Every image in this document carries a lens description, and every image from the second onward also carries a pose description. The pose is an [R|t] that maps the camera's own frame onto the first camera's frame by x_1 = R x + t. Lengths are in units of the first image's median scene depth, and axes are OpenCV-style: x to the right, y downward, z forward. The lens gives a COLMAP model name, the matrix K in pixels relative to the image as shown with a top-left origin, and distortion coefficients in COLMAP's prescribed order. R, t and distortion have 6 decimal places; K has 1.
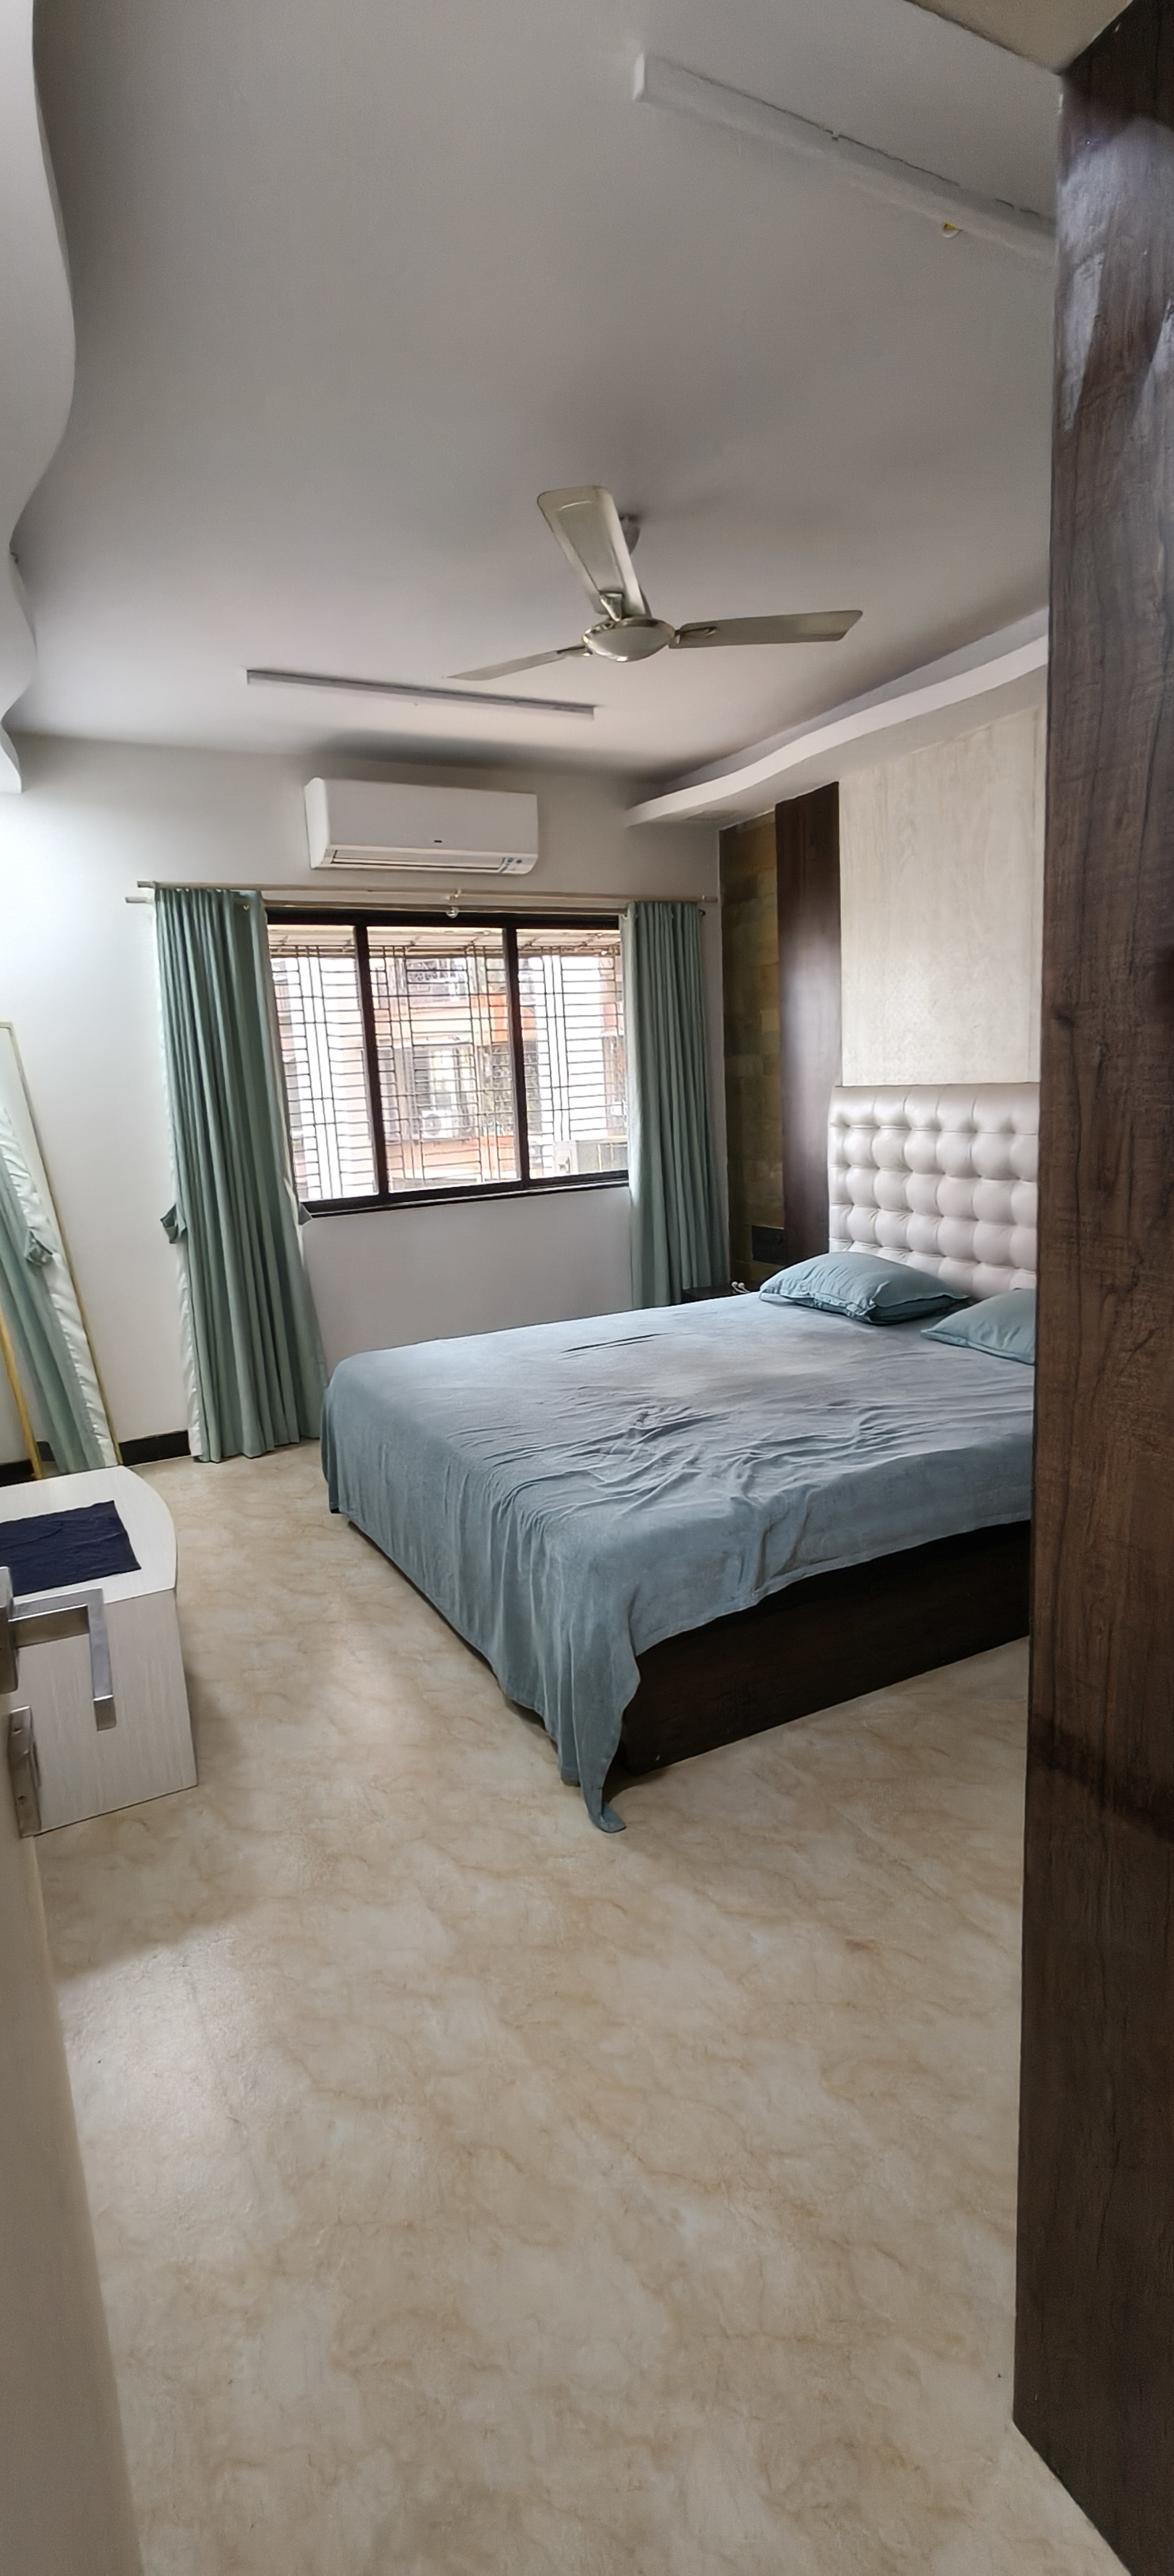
lens RADIAL K [[1157.7, 0, 586.6], [0, 1157.7, 1290.3], [0, 0, 1]] dist [-0.003628, 0.004261]
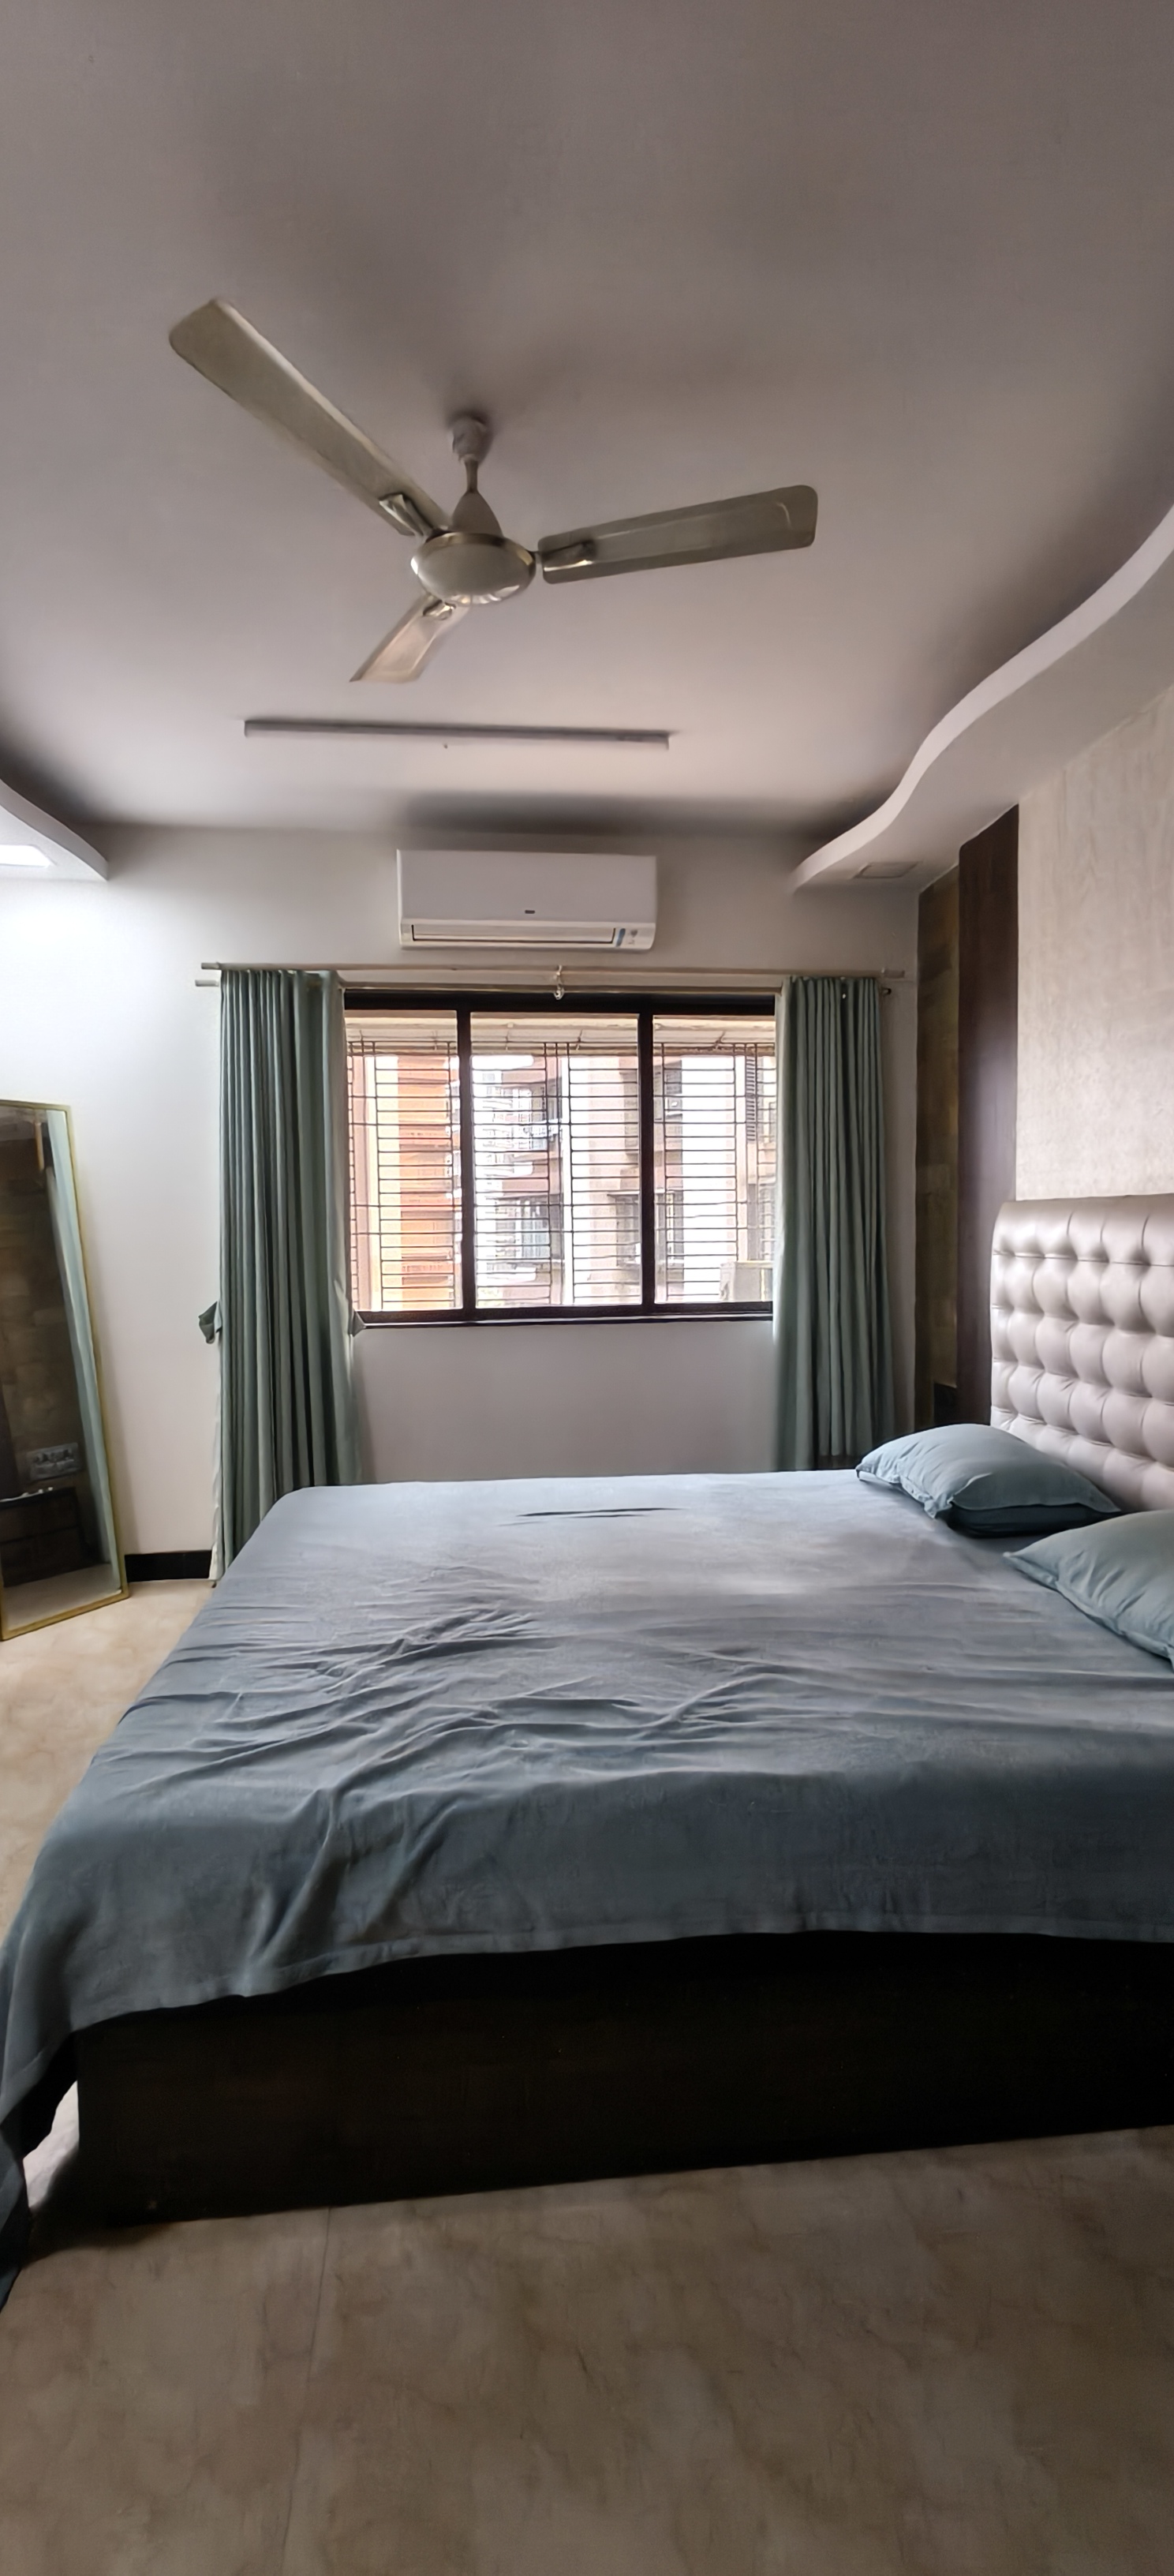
lens RADIAL K [[1157.7, 0, 584.0], [0, 1157.7, 1293.7], [0, 0, 1]] dist [-0.003628, 0.004261]
pose [[0.931094, 0.058468, -0.360064, 0.252765], [-0.099954, 0.990185, -0.097683, -0.019744], [0.350819, 0.126942, 0.927799, 0.243662]]
